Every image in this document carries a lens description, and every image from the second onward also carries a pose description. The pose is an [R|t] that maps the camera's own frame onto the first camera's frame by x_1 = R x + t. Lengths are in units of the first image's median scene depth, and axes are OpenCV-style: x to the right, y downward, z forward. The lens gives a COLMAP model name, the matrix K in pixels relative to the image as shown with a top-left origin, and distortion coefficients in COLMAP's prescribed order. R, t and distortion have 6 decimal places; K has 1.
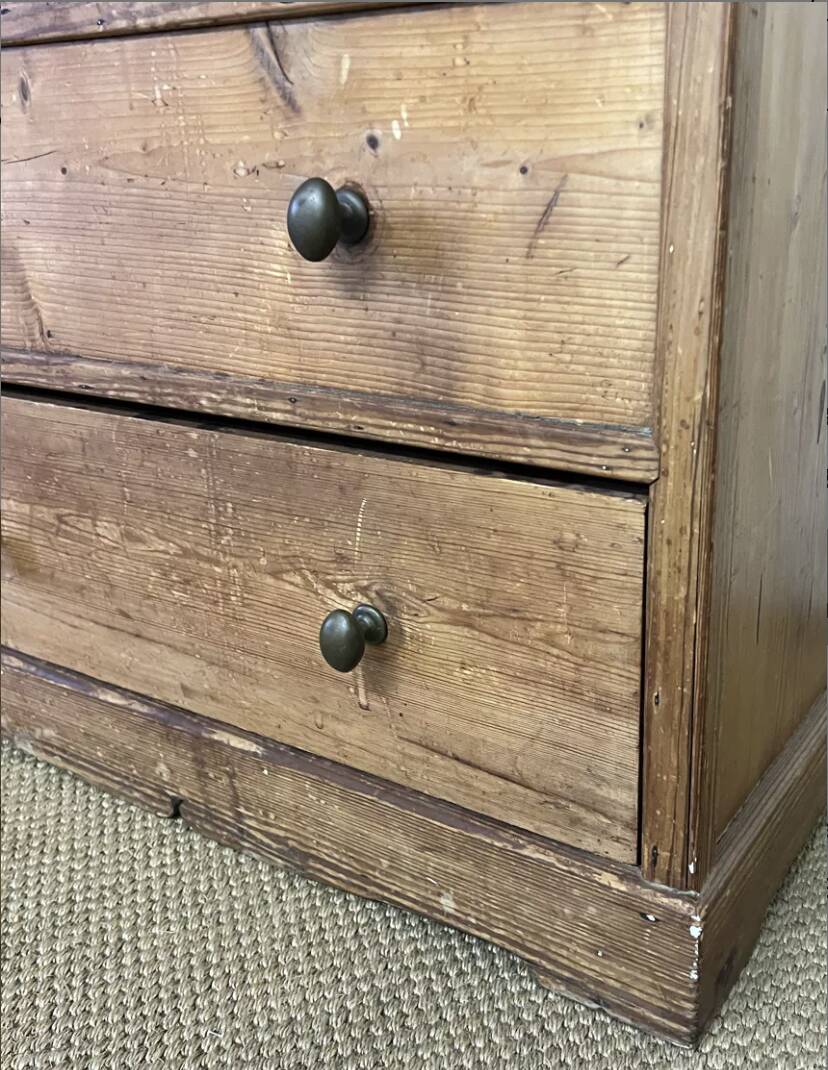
lens RADIAL K [[1126.7, 0, 414.7], [0, 1126.7, 557.4], [0, 0, 1]] dist [0.174047, -0.478849]
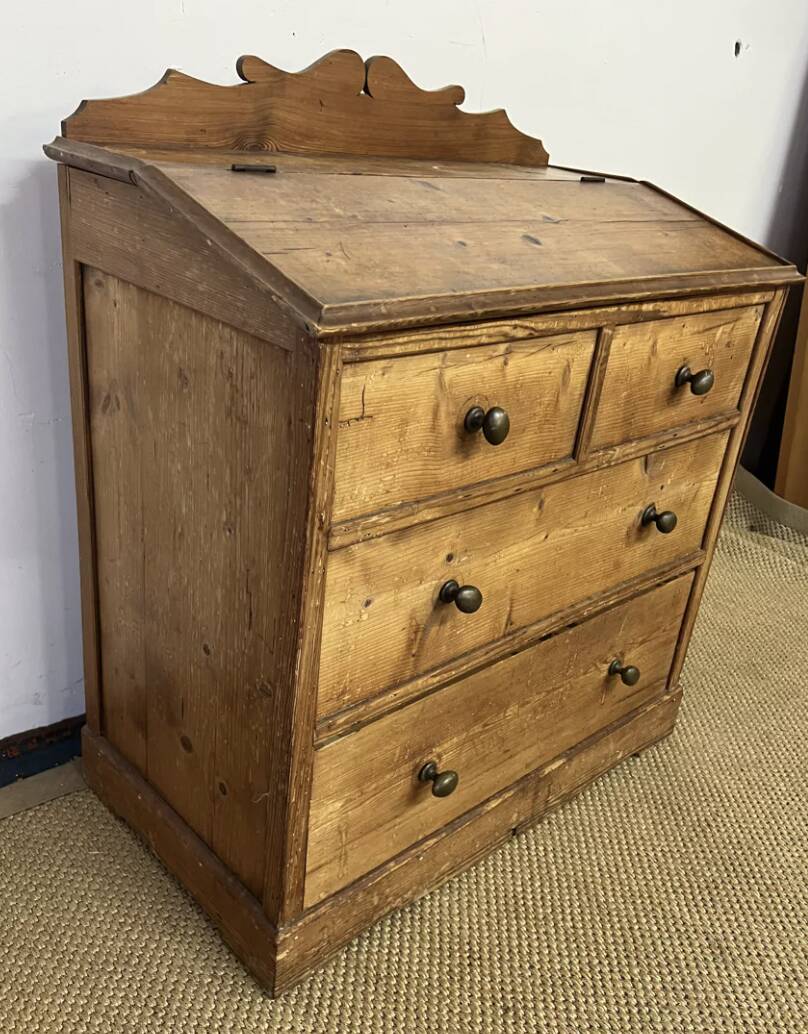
lens RADIAL K [[911.5, 0, 397.5], [0, 911.5, 542.0], [0, 0, 1]] dist [0.141408, -0.328787]
pose [[0.206171, -0.352377, 0.912866, -1.824056], [0.275152, 0.916144, 0.291499, -0.878658], [-0.939034, 0.191078, 0.285839, 0.838344]]
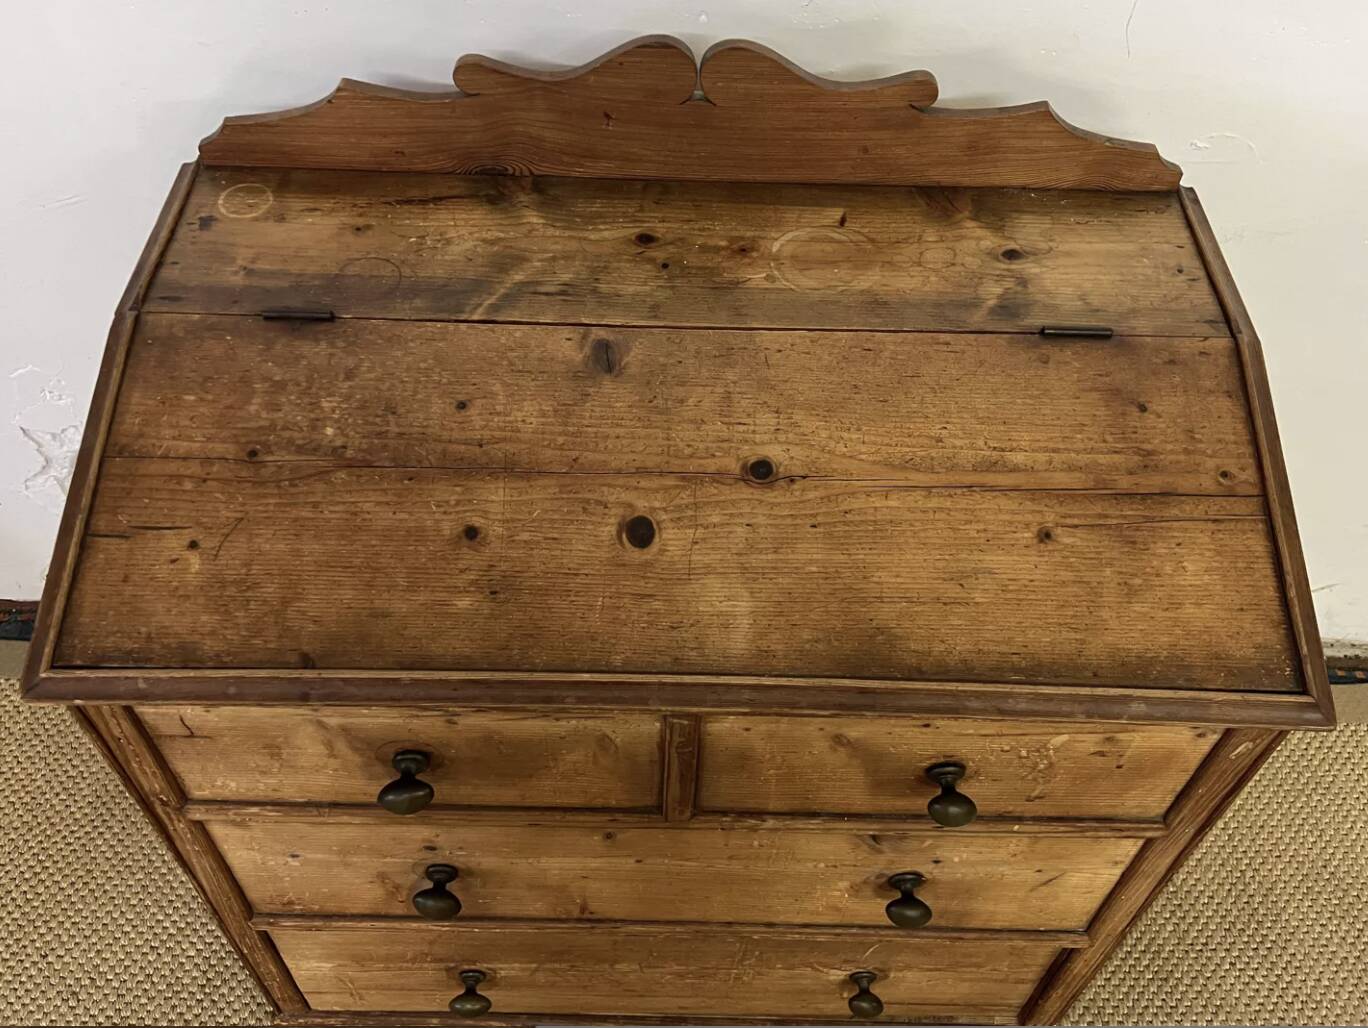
lens RADIAL K [[1222.1, 0, 674.6], [0, 1222.1, 477.6], [0, 0, 1]] dist [0.085605, -0.149832]
pose [[0.825116, -0.371888, 0.425304, -0.744055], [0.151740, 0.871014, 0.467235, -1.441516], [-0.544205, -0.320987, 0.775118, 0.023419]]
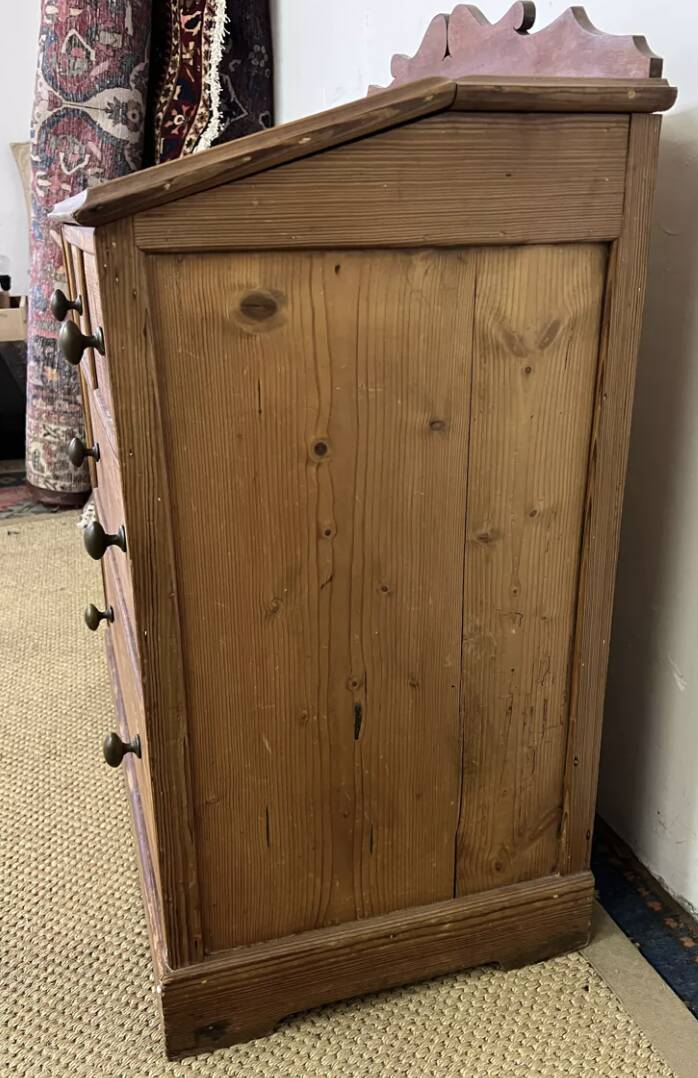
lens RADIAL K [[909.3, 0, 349.6], [0, 909.3, 568.6], [0, 0, 1]] dist [0.001028, -0.002191]
pose [[0.795580, 0.251607, -0.551132, 0.958192], [-0.259490, 0.963536, 0.065296, -0.398994], [0.547465, 0.091065, 0.831859, -0.039543]]
